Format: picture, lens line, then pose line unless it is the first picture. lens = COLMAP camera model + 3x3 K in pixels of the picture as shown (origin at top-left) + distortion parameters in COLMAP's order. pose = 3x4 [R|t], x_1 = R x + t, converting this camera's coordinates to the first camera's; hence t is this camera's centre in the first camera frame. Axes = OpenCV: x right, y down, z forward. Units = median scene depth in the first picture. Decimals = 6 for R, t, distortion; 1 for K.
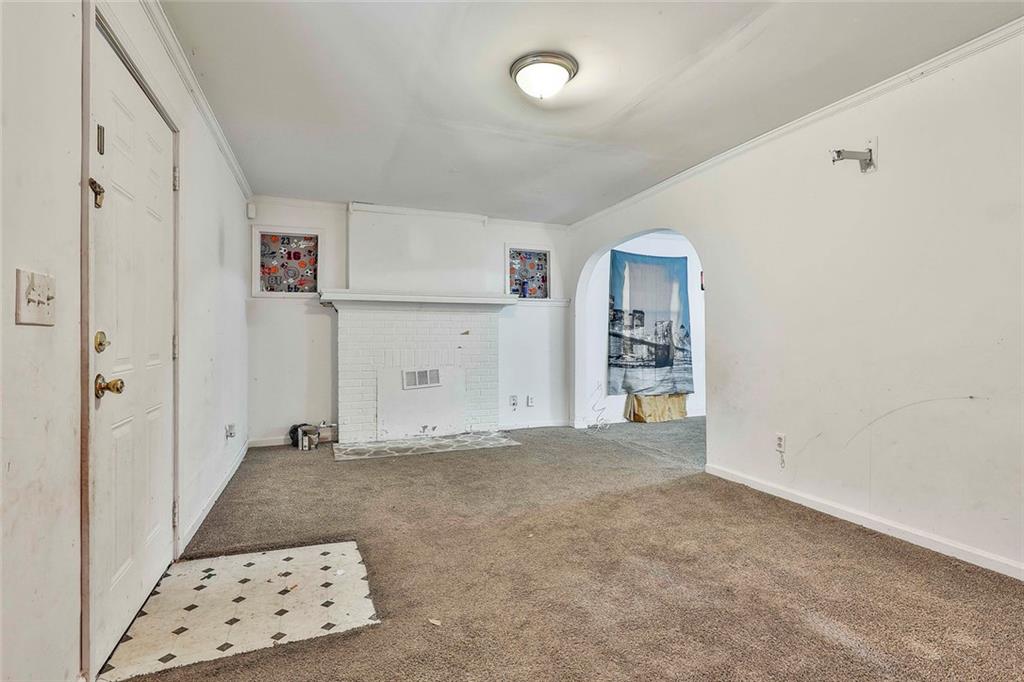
lens RADIAL K [[492.0, 0, 514.9], [0, 492.0, 334.3], [0, 0, 1]] dist [-0.002373, 0.000320]
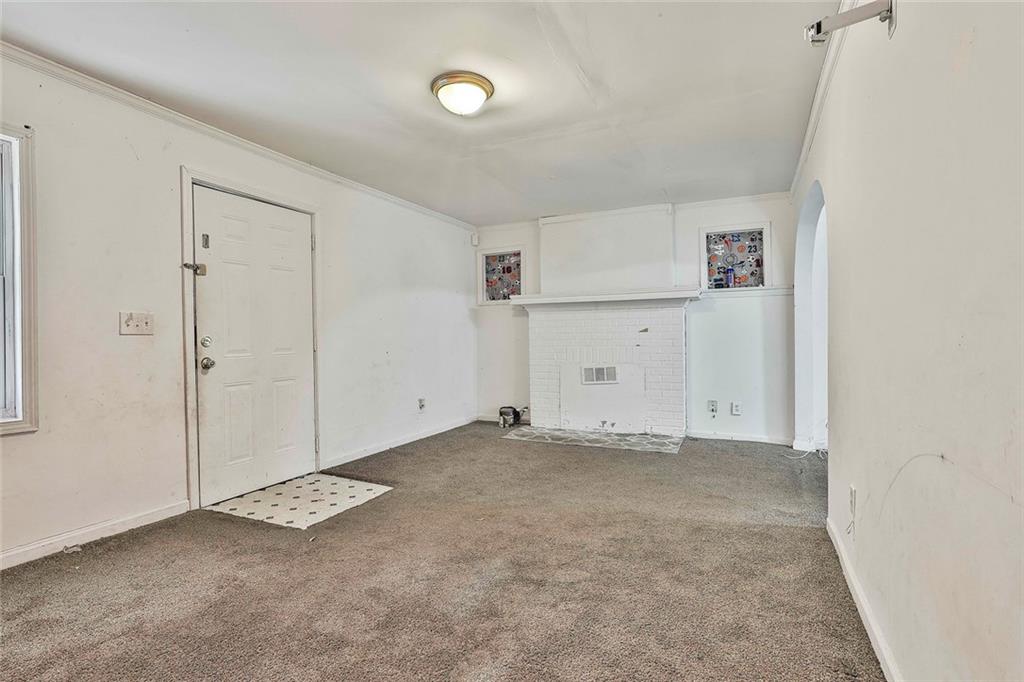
lens RADIAL K [[492.0, 0, 514.9], [0, 492.0, 334.3], [0, 0, 1]] dist [-0.002373, 0.000320]
pose [[0.681681, -0.008794, -0.731597, 0.472404], [0.014115, 0.999900, 0.001133, 0.000642], [0.731514, -0.011099, 0.681736, 0.172190]]
